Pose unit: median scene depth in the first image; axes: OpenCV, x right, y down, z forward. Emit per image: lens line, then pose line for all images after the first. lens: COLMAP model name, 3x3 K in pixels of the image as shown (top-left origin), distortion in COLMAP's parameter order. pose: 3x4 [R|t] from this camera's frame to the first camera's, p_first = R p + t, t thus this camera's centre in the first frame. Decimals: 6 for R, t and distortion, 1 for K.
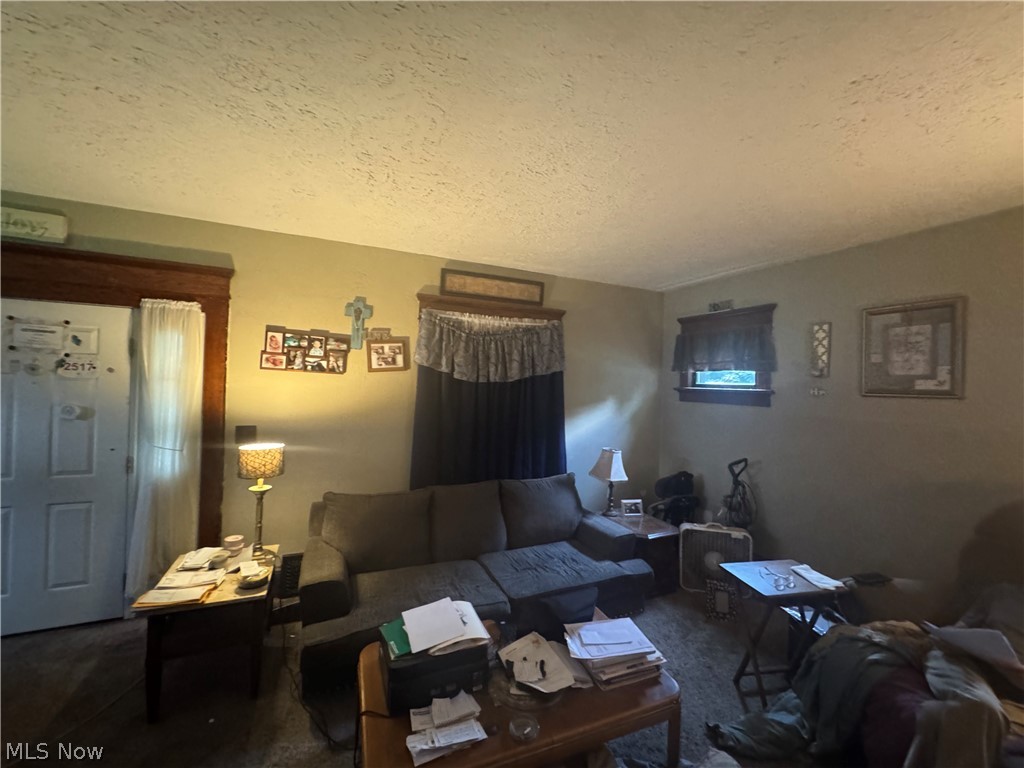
lens RADIAL K [[412.1, 0, 511.6], [0, 412.1, 384.0], [0, 0, 1]] dist [-0.003215, 0.001134]
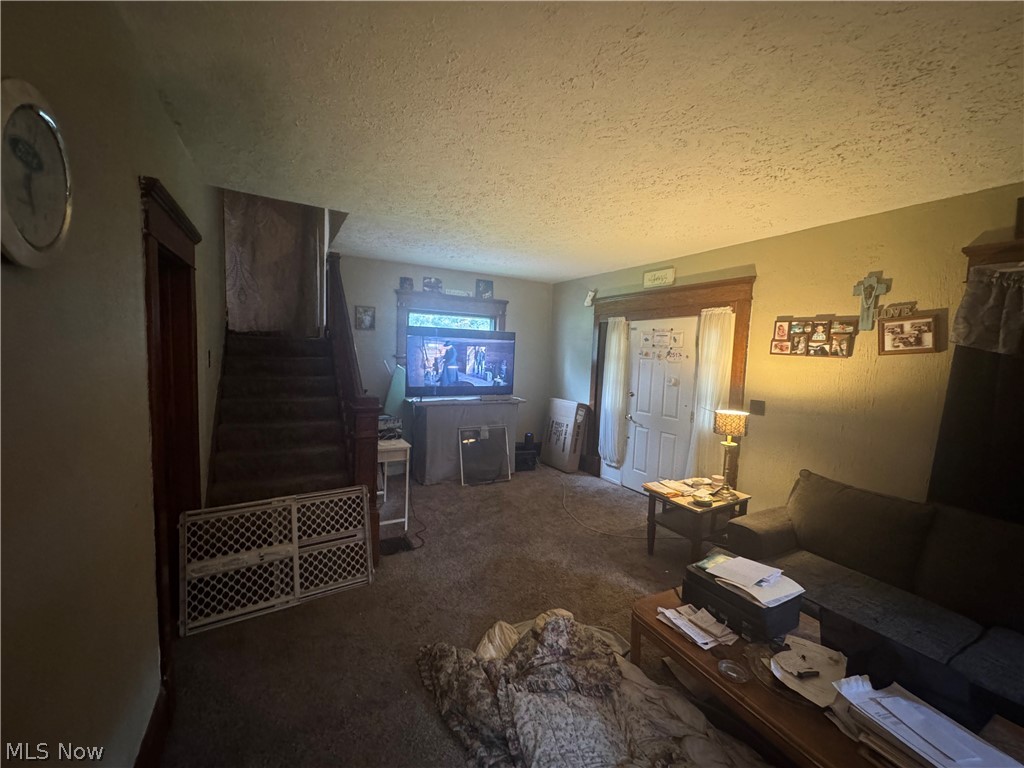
lens RADIAL K [[410.0, 0, 511.5], [0, 410.0, 386.3], [0, 0, 1]] dist [-0.000066, -0.000020]
pose [[0.092208, 0.053840, -0.994283, 0.495285], [-0.031495, 0.998195, 0.051131, 0.018937], [0.995241, 0.026601, 0.093738, 0.140154]]
